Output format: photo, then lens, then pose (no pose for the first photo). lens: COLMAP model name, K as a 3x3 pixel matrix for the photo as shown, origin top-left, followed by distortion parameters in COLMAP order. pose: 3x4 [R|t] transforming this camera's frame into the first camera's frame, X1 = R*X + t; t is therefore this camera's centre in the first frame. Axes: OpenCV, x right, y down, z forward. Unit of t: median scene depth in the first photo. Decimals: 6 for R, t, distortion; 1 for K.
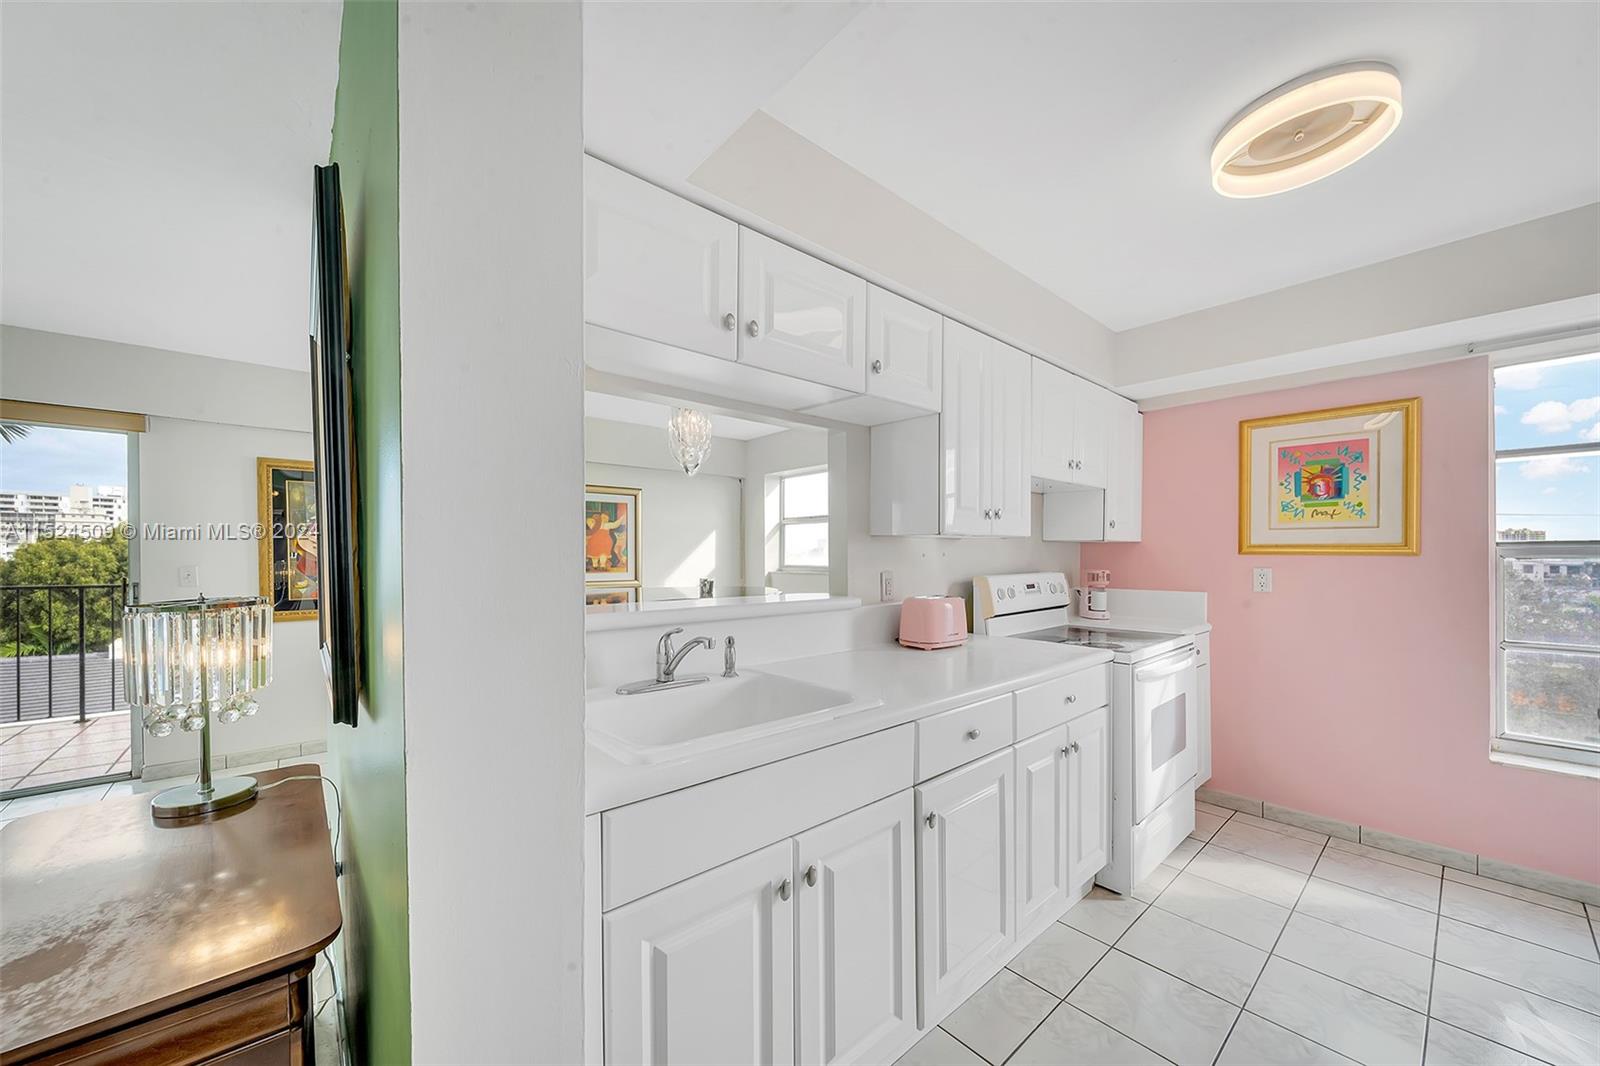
lens RADIAL K [[576.1, 0, 791.2], [0, 576.1, 555.4], [0, 0, 1]] dist [0.000481, -0.000246]
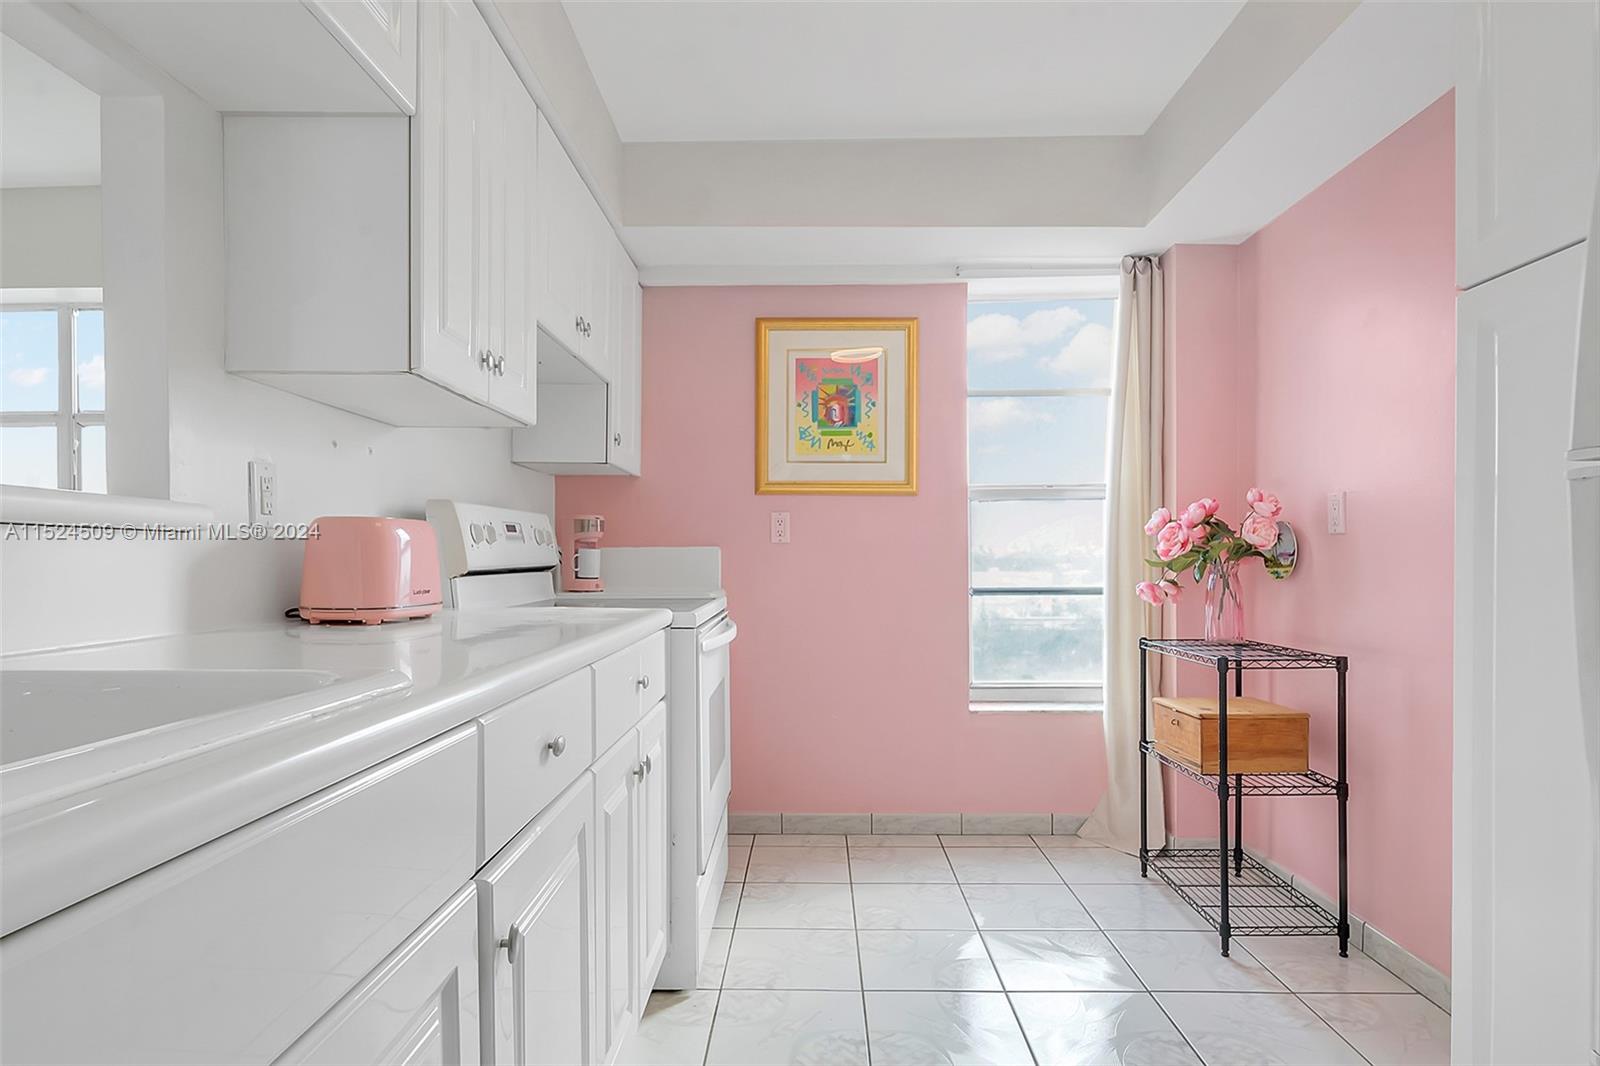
lens RADIAL K [[875.9, 0, 769.1], [0, 875.9, 568.3], [0, 0, 1]] dist [-0.001956, -0.000356]
pose [[0.681315, -0.007270, 0.731954, -0.056633], [0.002492, 0.999968, 0.007612, 0.094852], [-0.731986, -0.003363, 0.681312, 0.226253]]
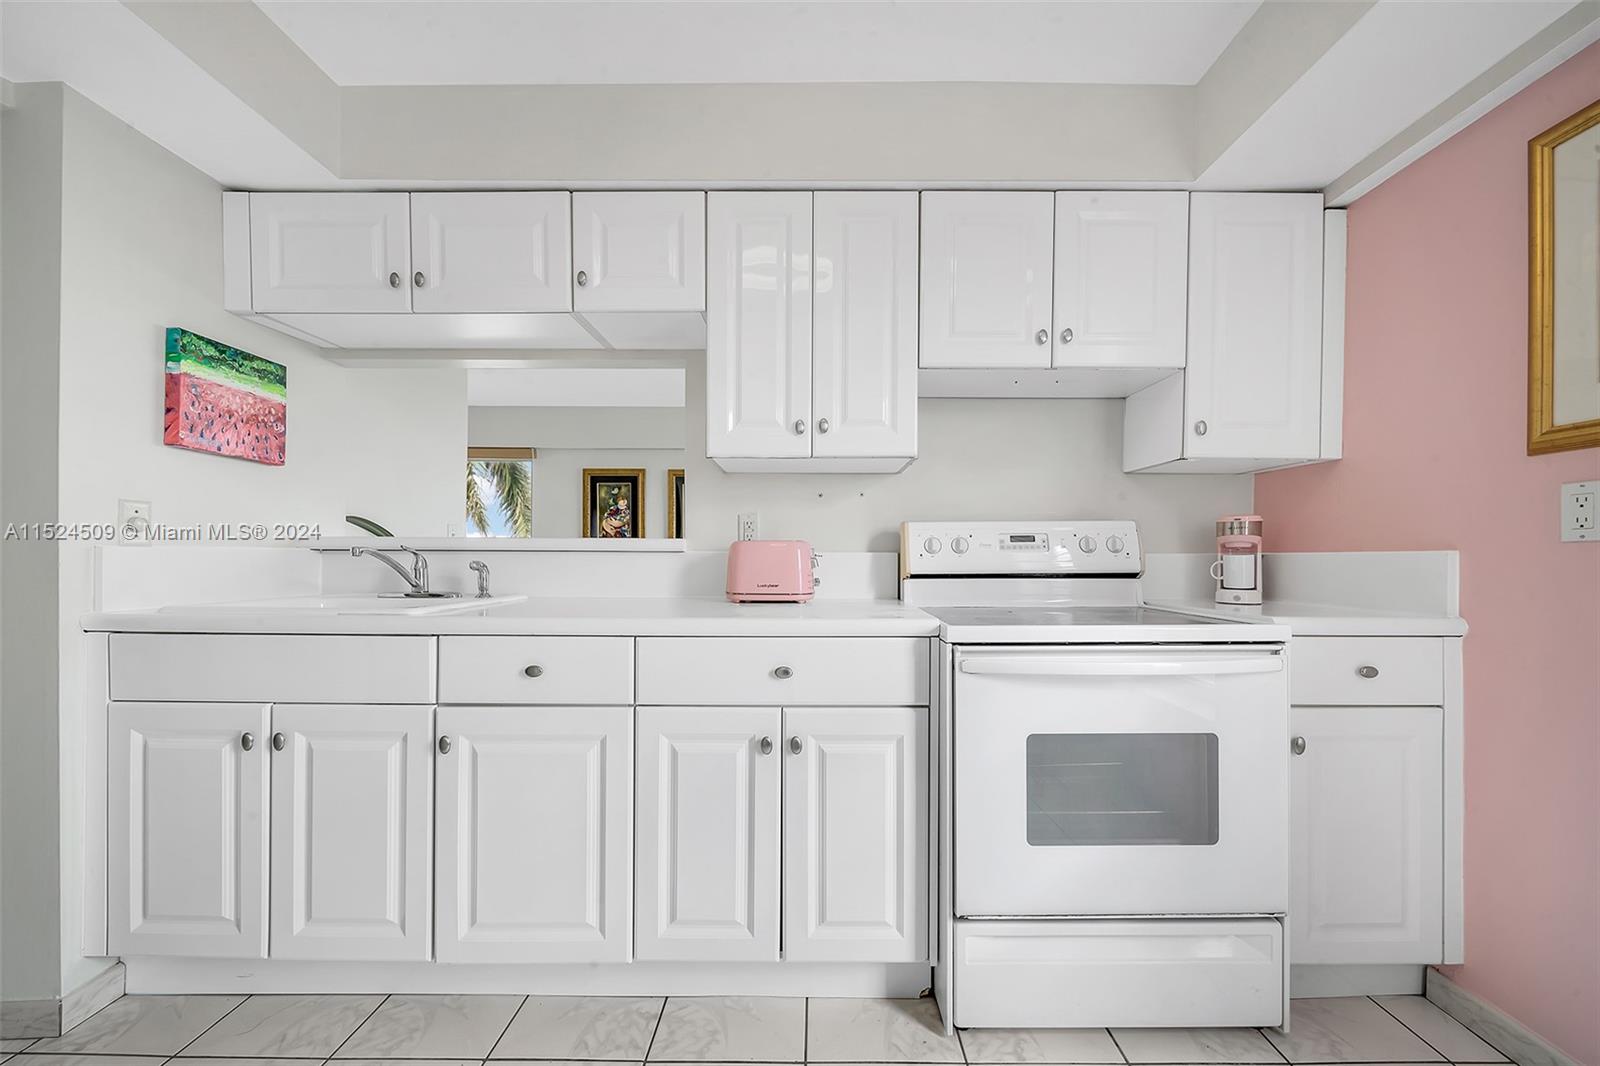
lens RADIAL K [[565.0, 0, 822.5], [0, 565.0, 555.9], [0, 0, 1]] dist [-0.000462, -0.000061]
pose [[0.764190, 0.001148, -0.644990, 0.713350], [-0.007034, 0.999954, -0.006554, 0.085753], [0.644953, 0.009546, 0.764163, 0.383150]]
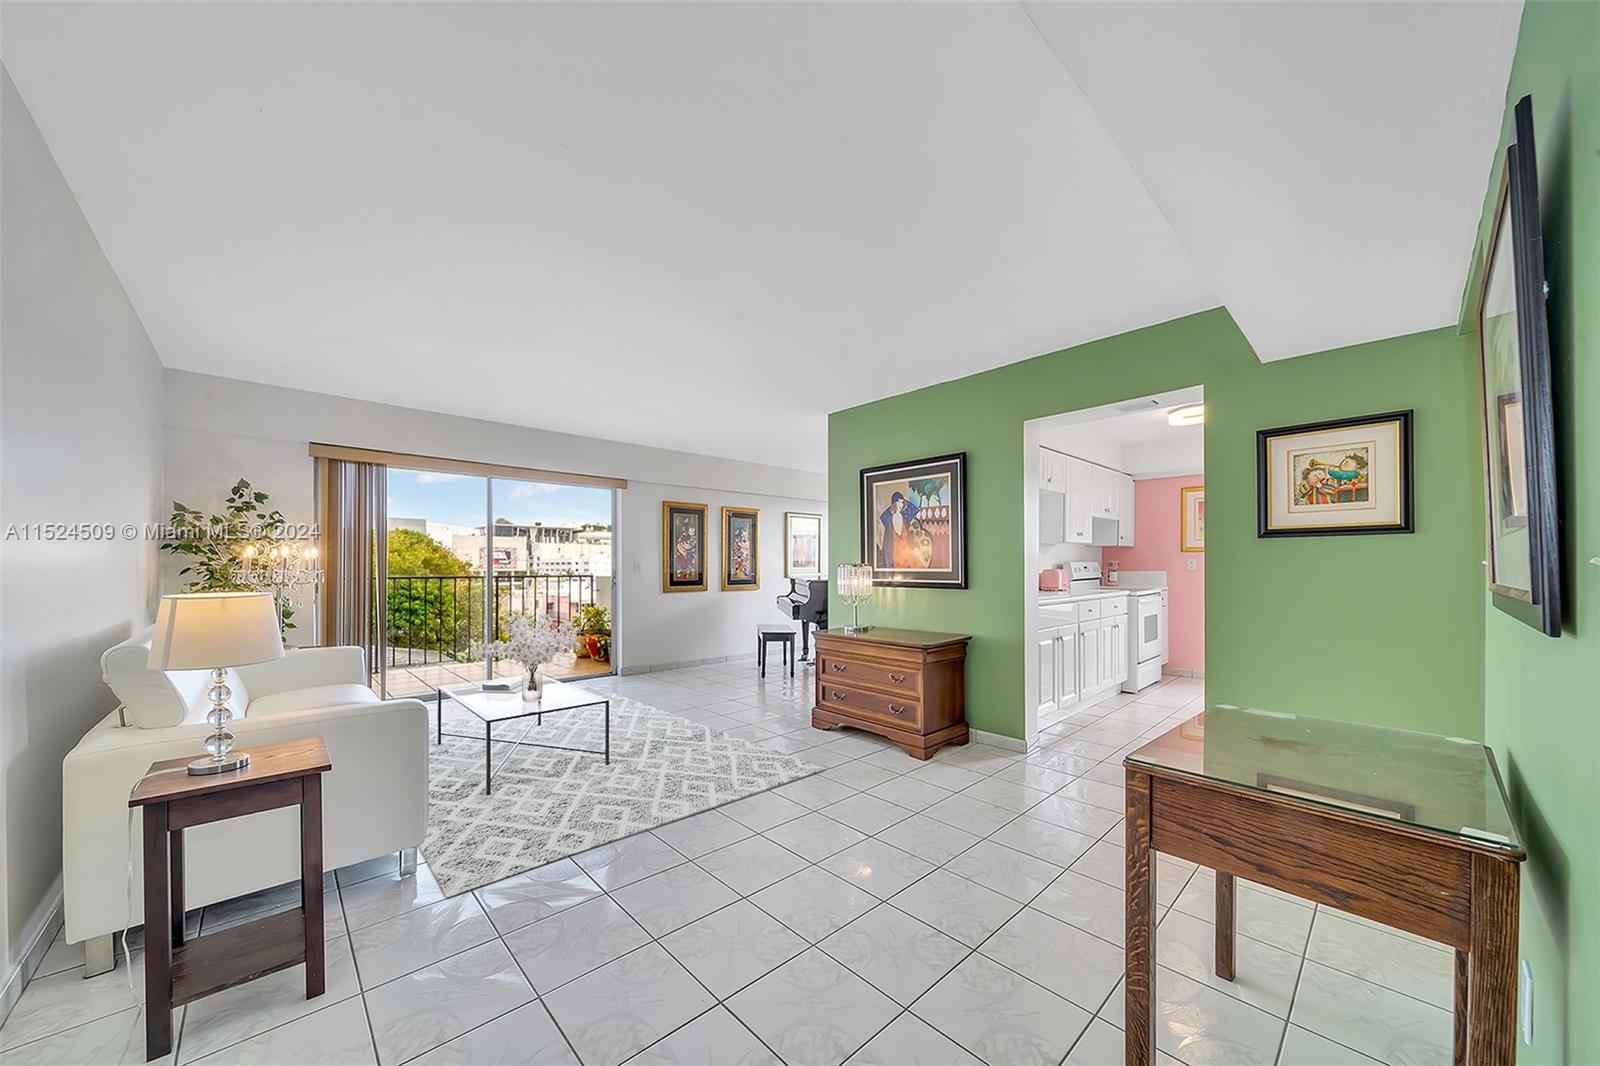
lens RADIAL K [[558.8, 0, 803.0], [0, 558.8, 573.9], [0, 0, 1]] dist [-0.000276, -0.000023]
pose [[0.998295, -0.003400, 0.058271, -0.783883], [0.002612, 0.999904, 0.013600, 0.049419], [-0.058312, -0.013424, 0.998208, -1.043275]]
